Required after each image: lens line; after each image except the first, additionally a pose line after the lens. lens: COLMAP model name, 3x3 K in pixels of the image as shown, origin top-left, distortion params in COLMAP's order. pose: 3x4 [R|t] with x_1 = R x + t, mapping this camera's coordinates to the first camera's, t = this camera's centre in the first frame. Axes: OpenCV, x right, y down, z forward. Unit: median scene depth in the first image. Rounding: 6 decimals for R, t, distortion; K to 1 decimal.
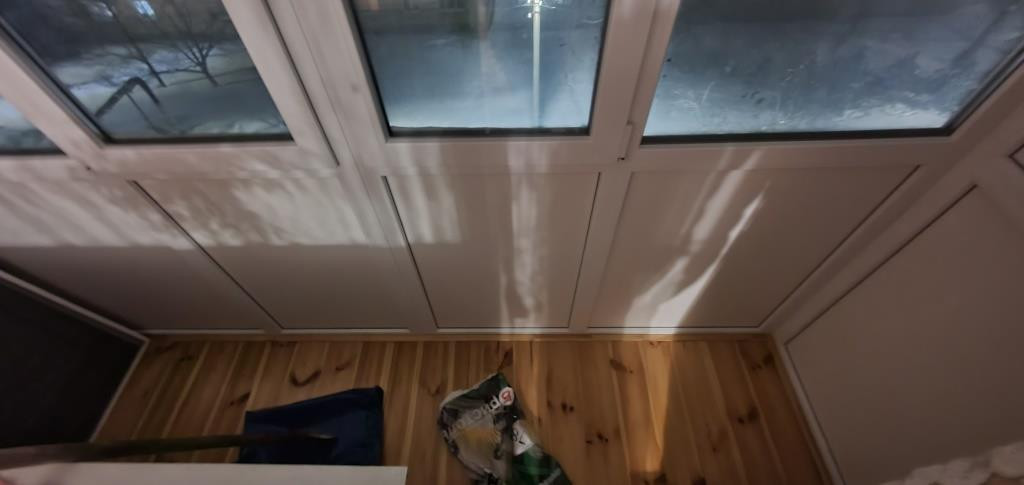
lens RADIAL K [[415.2, 0, 517.4], [0, 415.2, 244.4], [0, 0, 1]] dist [0.004284, -0.001309]
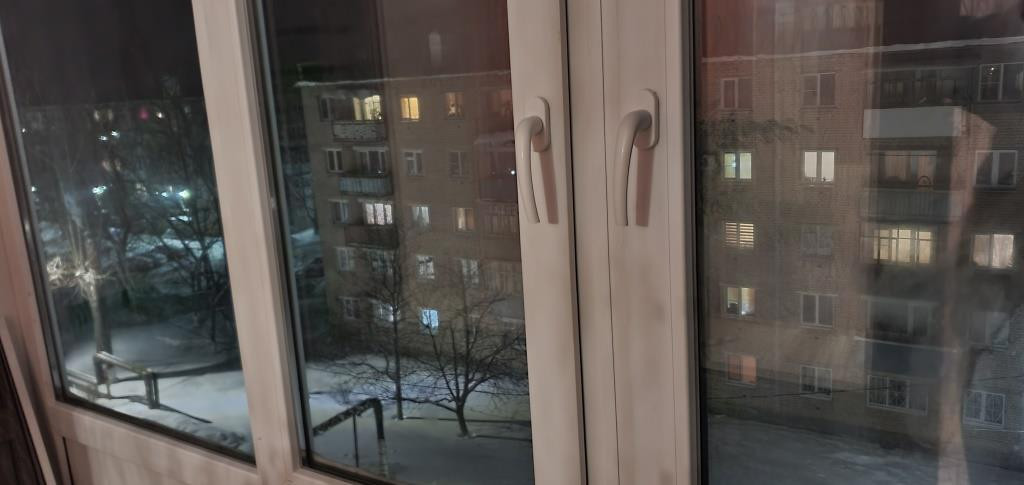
lens RADIAL K [[716.1, 0, 513.6], [0, 716.1, 239.2], [0, 0, 1]] dist [0.003973, 0.000237]
pose [[0.845964, 0.071279, -0.528455, -0.112341], [-0.395936, 0.747787, -0.532963, -0.055879], [0.357182, 0.660102, 0.660822, 0.120790]]
